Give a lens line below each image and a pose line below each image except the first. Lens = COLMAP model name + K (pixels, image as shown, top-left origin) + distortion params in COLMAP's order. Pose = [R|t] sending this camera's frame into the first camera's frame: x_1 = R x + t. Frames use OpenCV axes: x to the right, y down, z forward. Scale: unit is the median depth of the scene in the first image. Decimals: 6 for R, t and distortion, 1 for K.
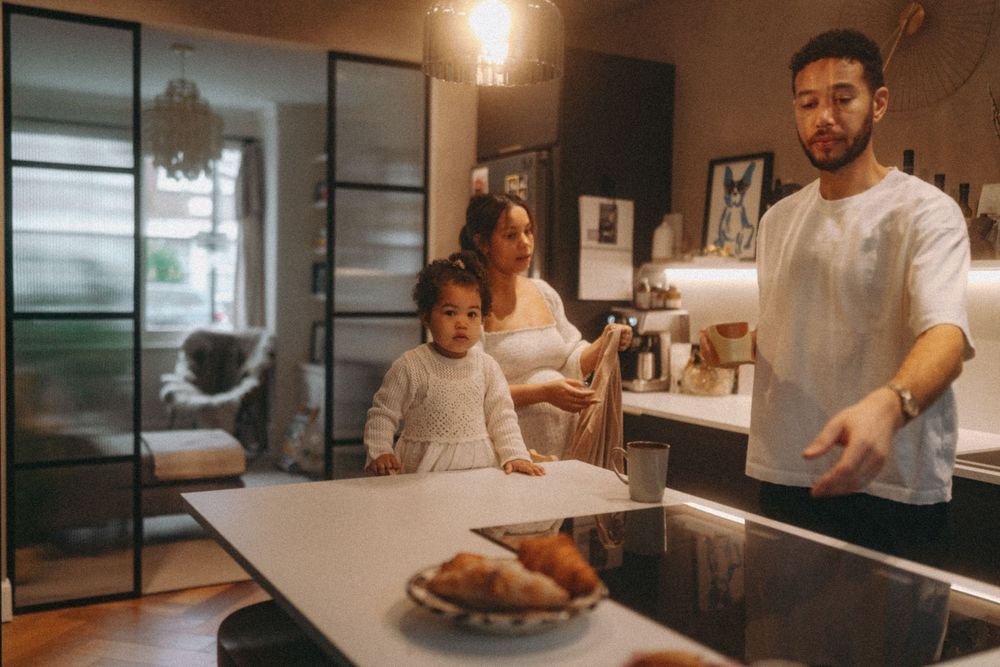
lens RADIAL K [[999.5, 0, 500.1], [0, 999.5, 335.2], [0, 0, 1]] dist [0.004837, 0.000000]
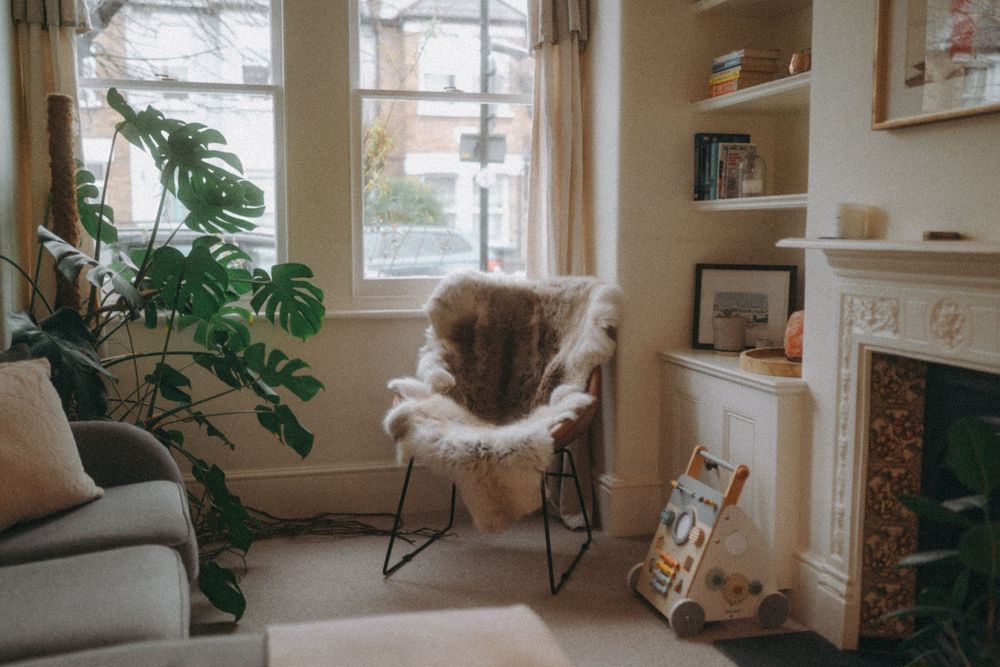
lens RADIAL K [[999.5, 0, 499.5], [0, 999.5, 334.3], [0, 0, 1]] dist [0.004837, 0.000000]
pose [[0.966179, 0.006398, -0.257792, -0.160405], [0.005854, 0.998890, 0.046729, -0.001691], [0.257805, -0.046658, 0.965070, 0.540448]]
